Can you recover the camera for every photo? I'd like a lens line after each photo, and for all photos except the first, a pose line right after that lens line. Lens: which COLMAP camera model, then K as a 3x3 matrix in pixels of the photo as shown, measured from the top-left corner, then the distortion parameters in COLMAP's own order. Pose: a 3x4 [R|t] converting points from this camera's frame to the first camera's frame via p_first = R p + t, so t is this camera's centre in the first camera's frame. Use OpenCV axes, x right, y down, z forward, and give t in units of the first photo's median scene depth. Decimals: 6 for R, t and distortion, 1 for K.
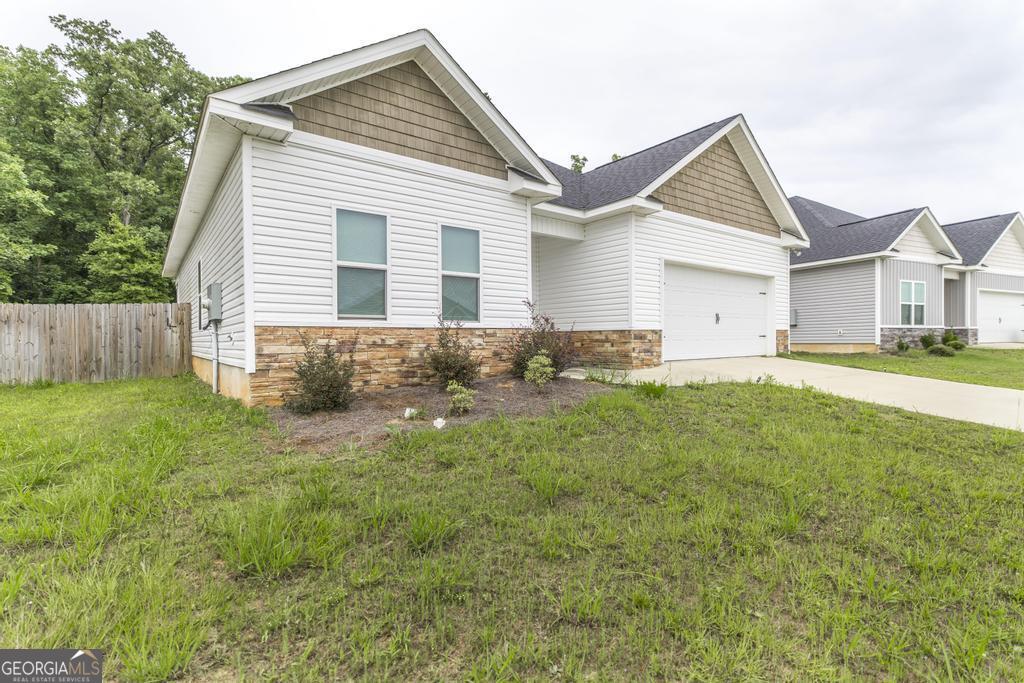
lens RADIAL K [[484.7, 0, 512.0], [0, 484.7, 341.5], [0, 0, 1]] dist [0.000638, 0.000561]
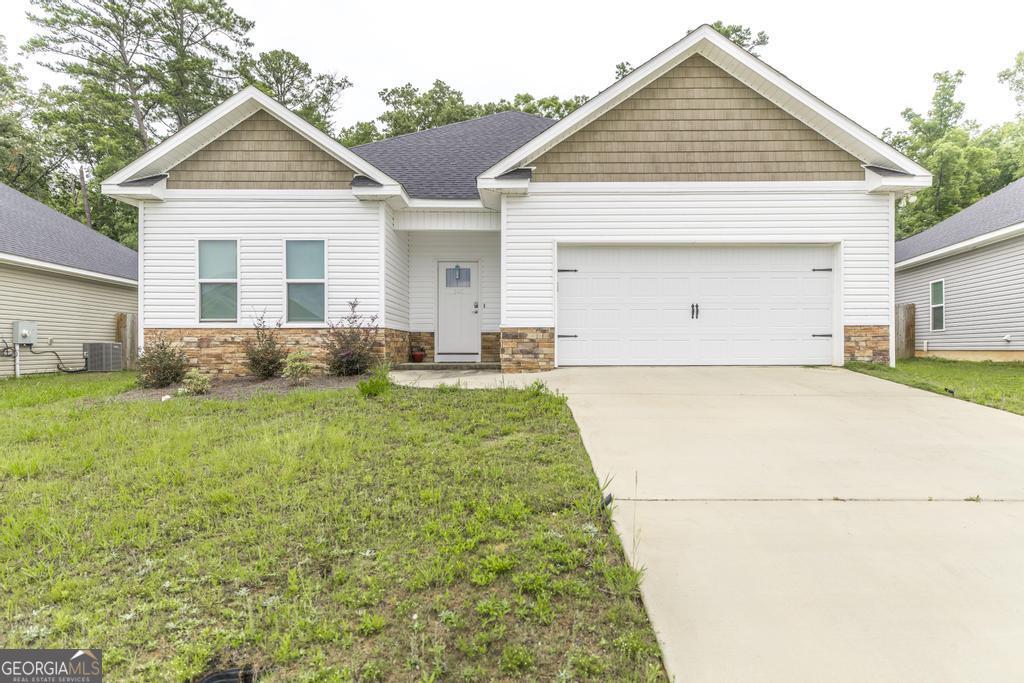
lens RADIAL K [[554.4, 0, 512.0], [0, 554.4, 341.5], [0, 0, 1]] dist [0.001630, -0.000770]
pose [[0.793591, 0.000489, -0.608451, 0.857900], [-0.007847, 0.999925, -0.009430, 0.009897], [0.608401, 0.012258, 0.793535, 0.209870]]
